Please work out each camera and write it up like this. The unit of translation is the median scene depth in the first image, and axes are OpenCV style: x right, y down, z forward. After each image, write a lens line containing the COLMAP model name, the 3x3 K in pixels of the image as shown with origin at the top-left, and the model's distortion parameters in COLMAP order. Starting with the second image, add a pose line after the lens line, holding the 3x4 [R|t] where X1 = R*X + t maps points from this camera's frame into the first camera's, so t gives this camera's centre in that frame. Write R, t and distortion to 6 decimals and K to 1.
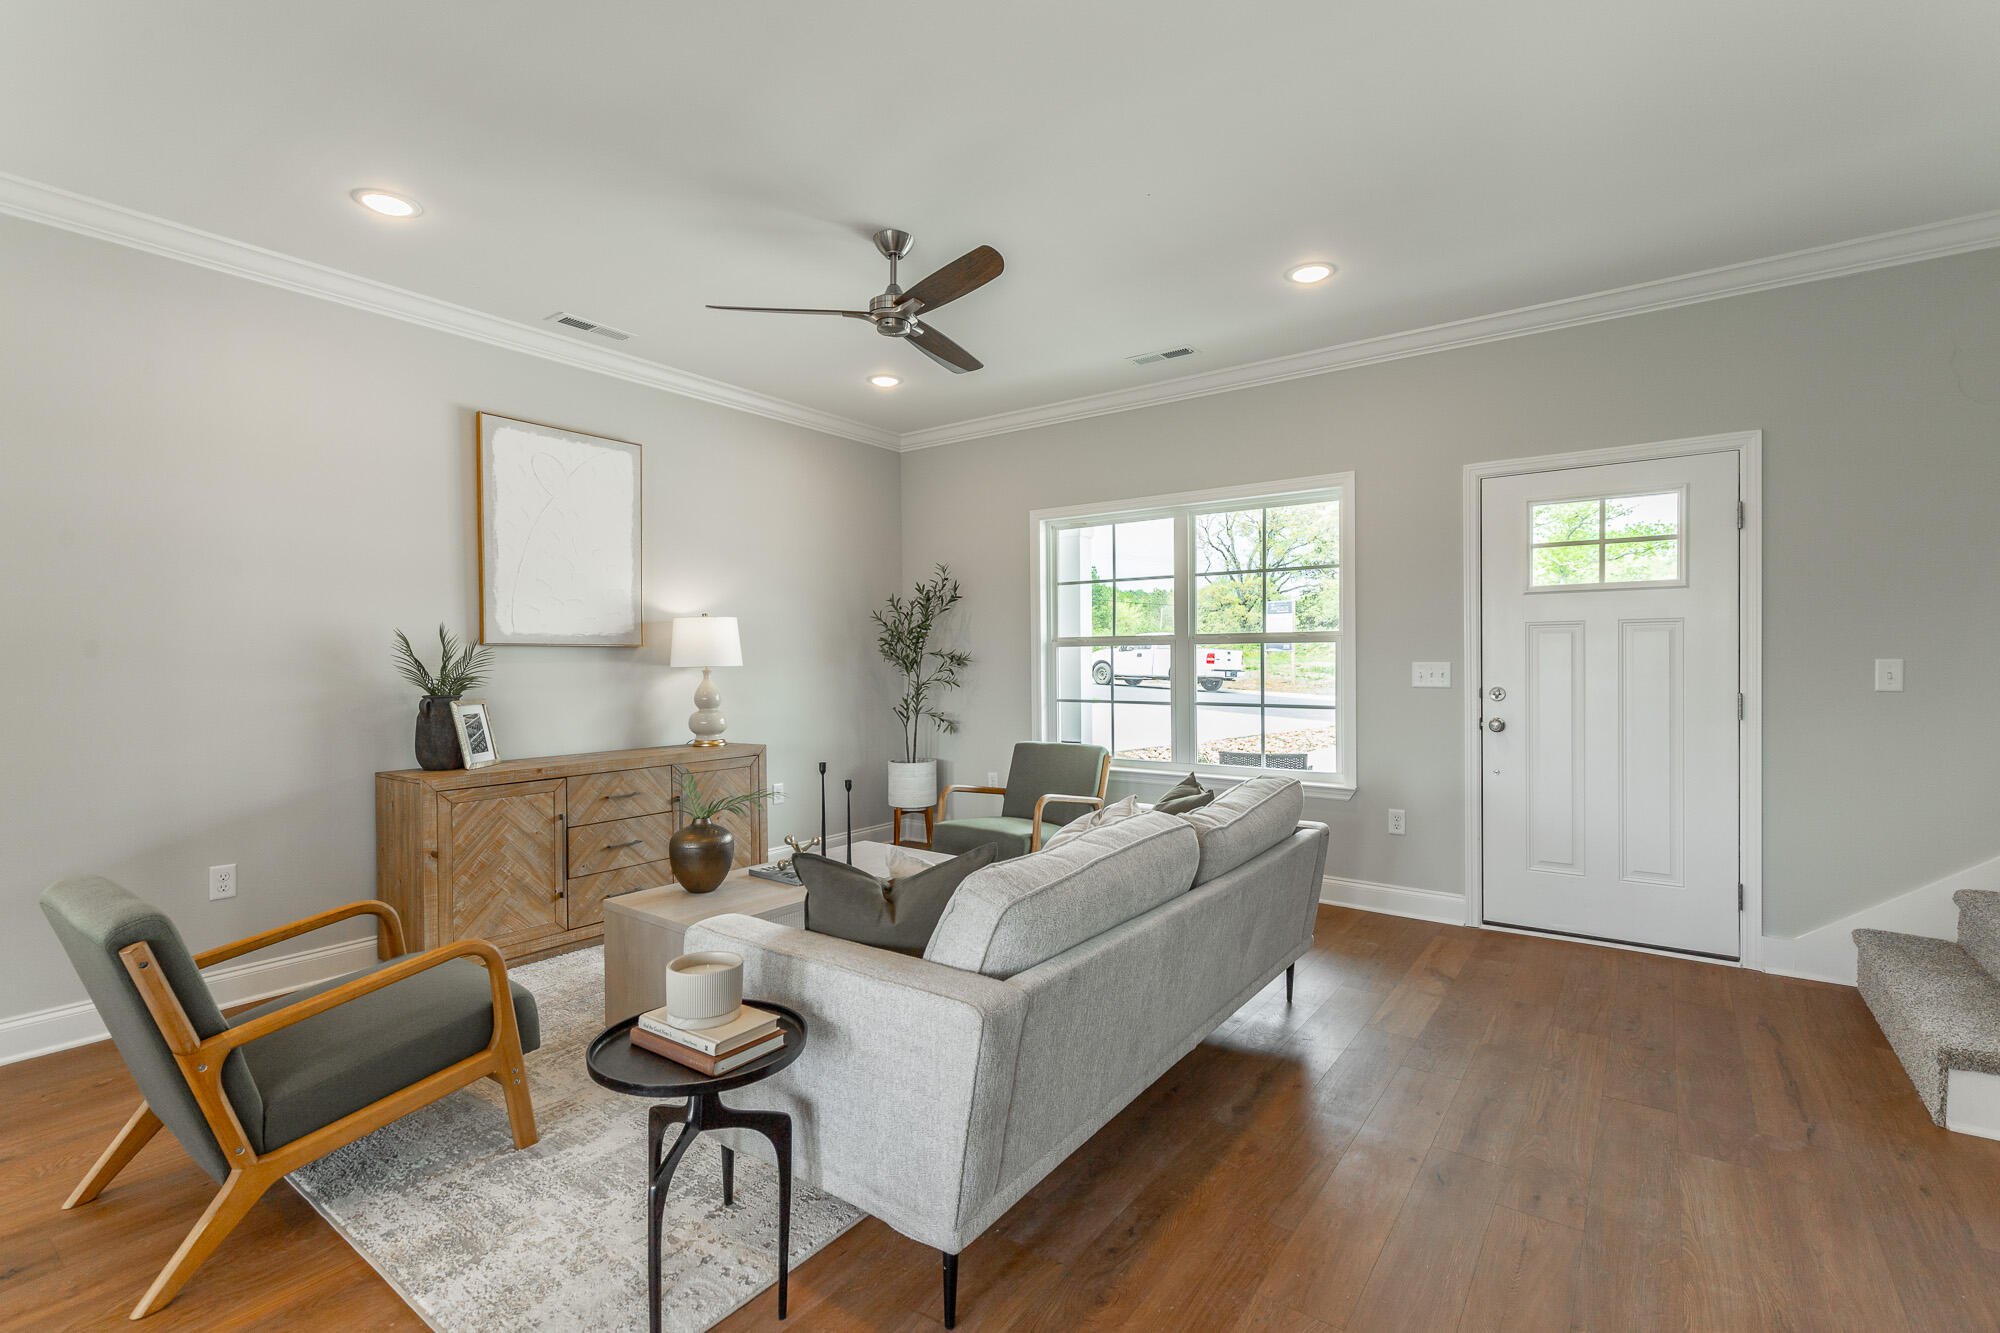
lens RADIAL K [[899.0, 0, 1003.1], [0, 899.0, 678.8], [0, 0, 1]] dist [0.010497, -0.001542]
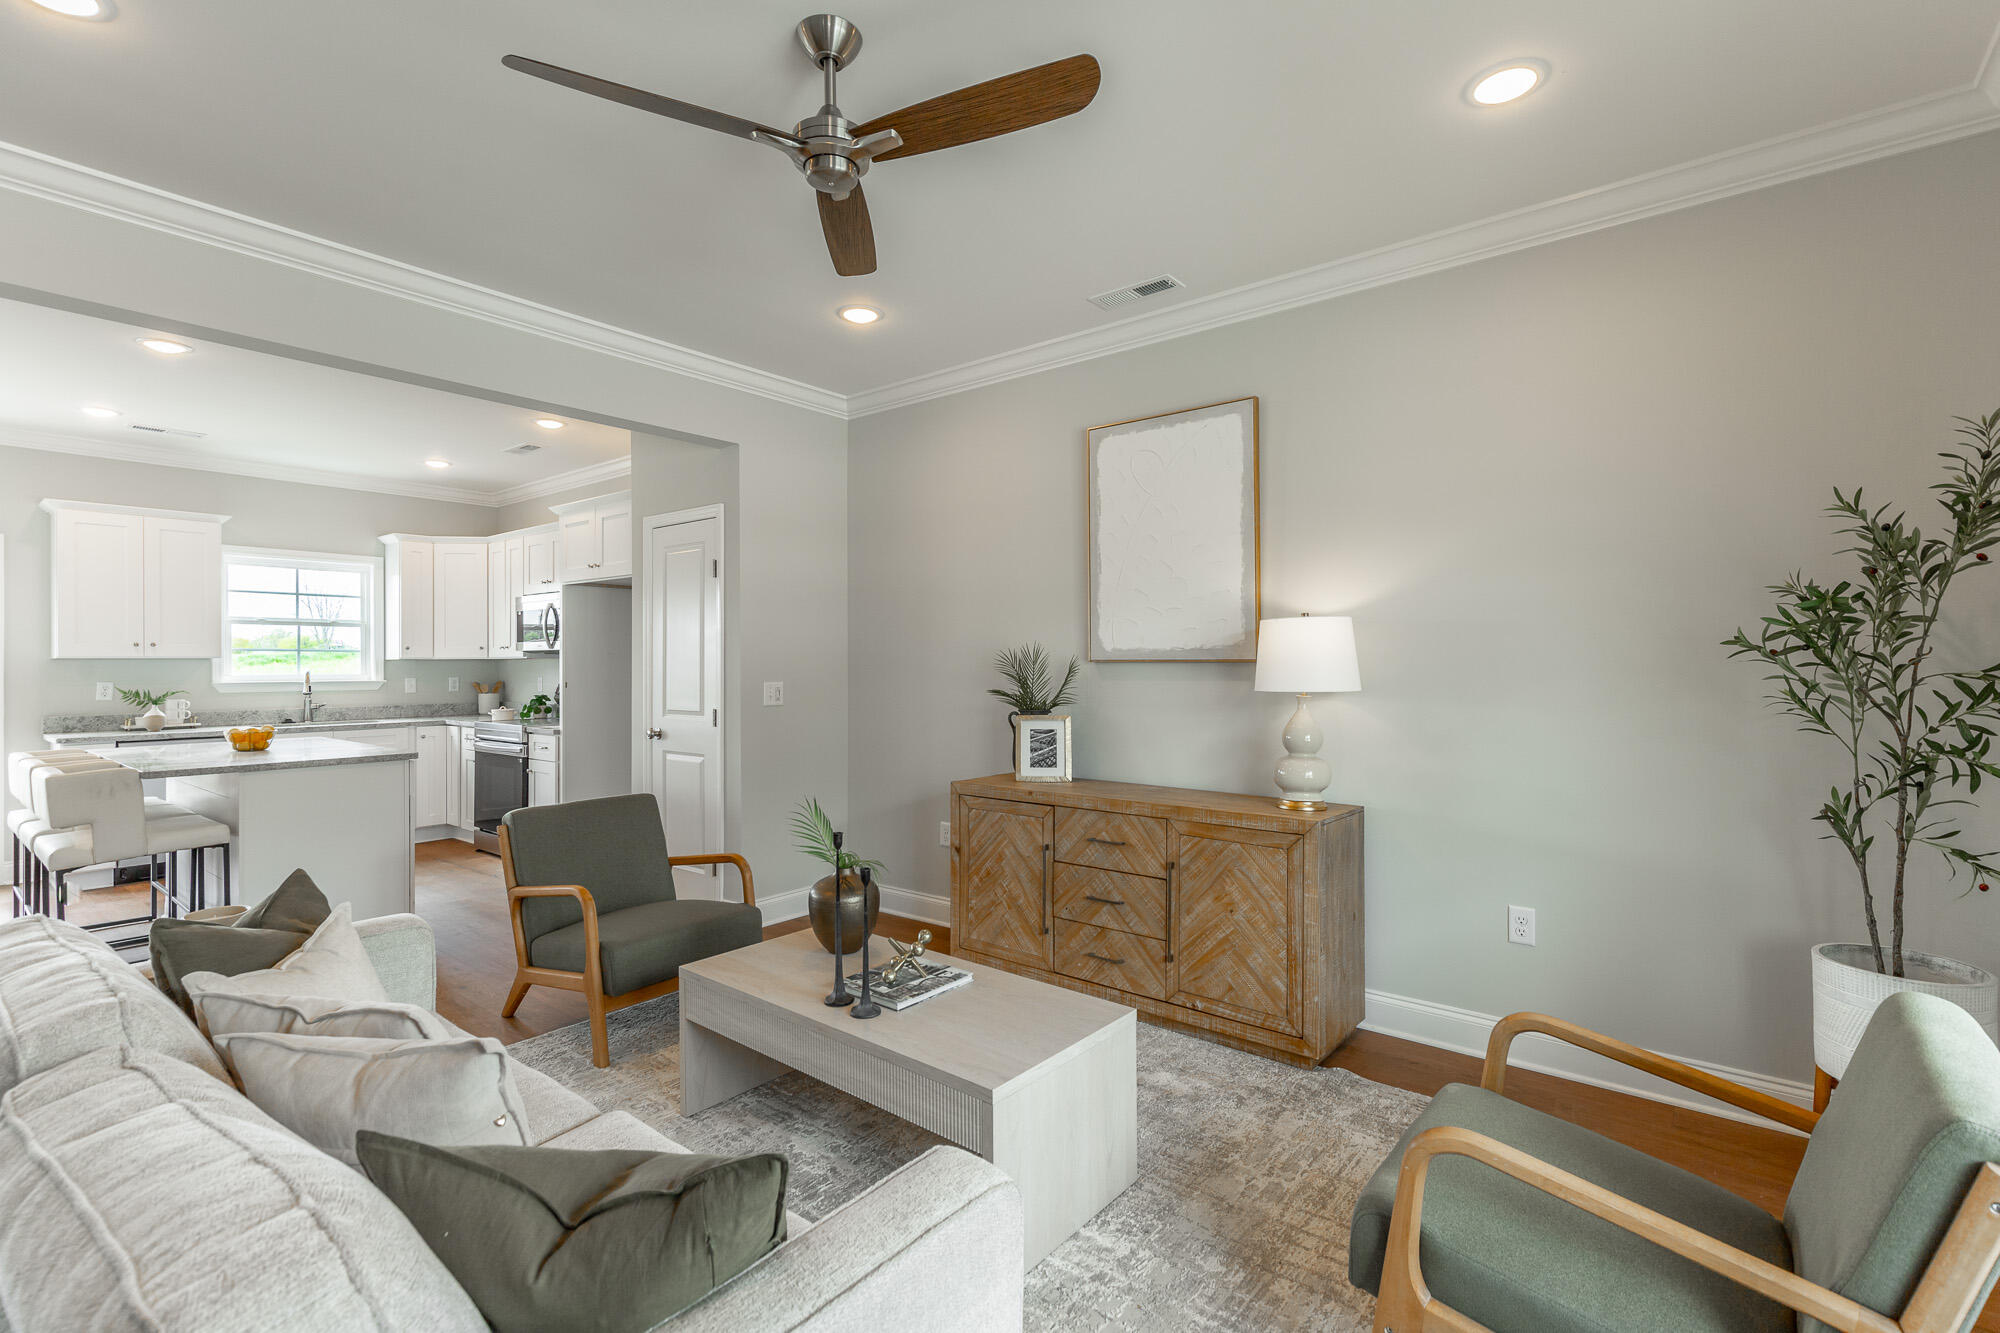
lens RADIAL K [[899.0, 0, 1003.4], [0, 899.0, 657.1], [0, 0, 1]] dist [0.010497, -0.001542]
pose [[-0.041392, 0.000644, -0.999143, 0.435502], [-0.019457, 0.999810, 0.001450, -0.043252], [0.998953, 0.019501, -0.041372, 0.974203]]
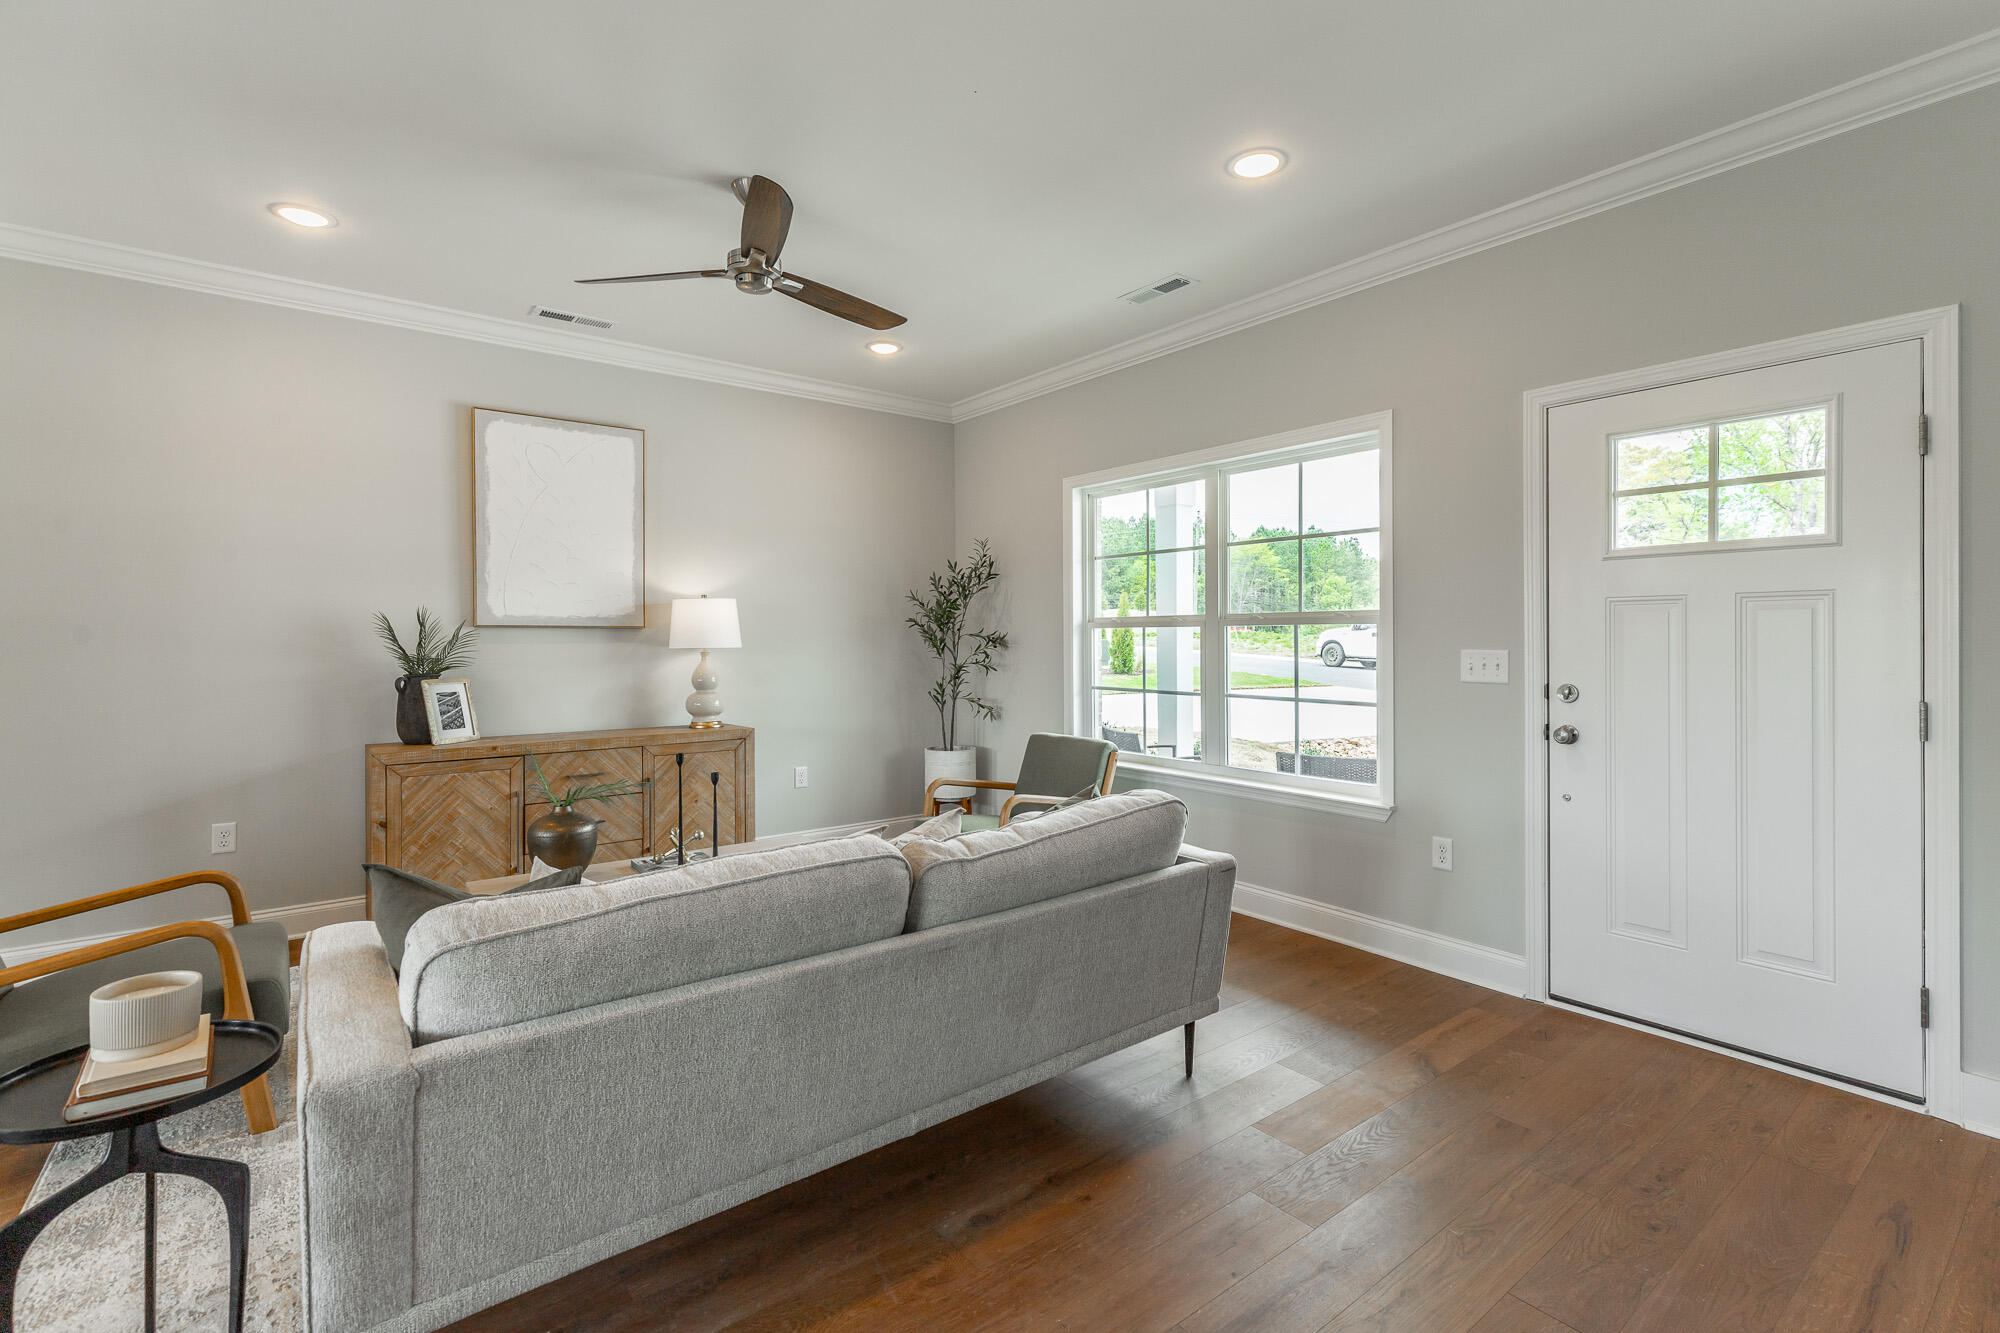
lens RADIAL K [[899.0, 0, 1004.0], [0, 899.0, 651.8], [0, 0, 1]] dist [0.010497, -0.001542]
pose [[0.961545, 0.008749, -0.274508, 0.321001], [-0.010423, 0.999935, -0.004642, -0.009922], [0.274450, 0.007325, 0.961574, 0.157884]]
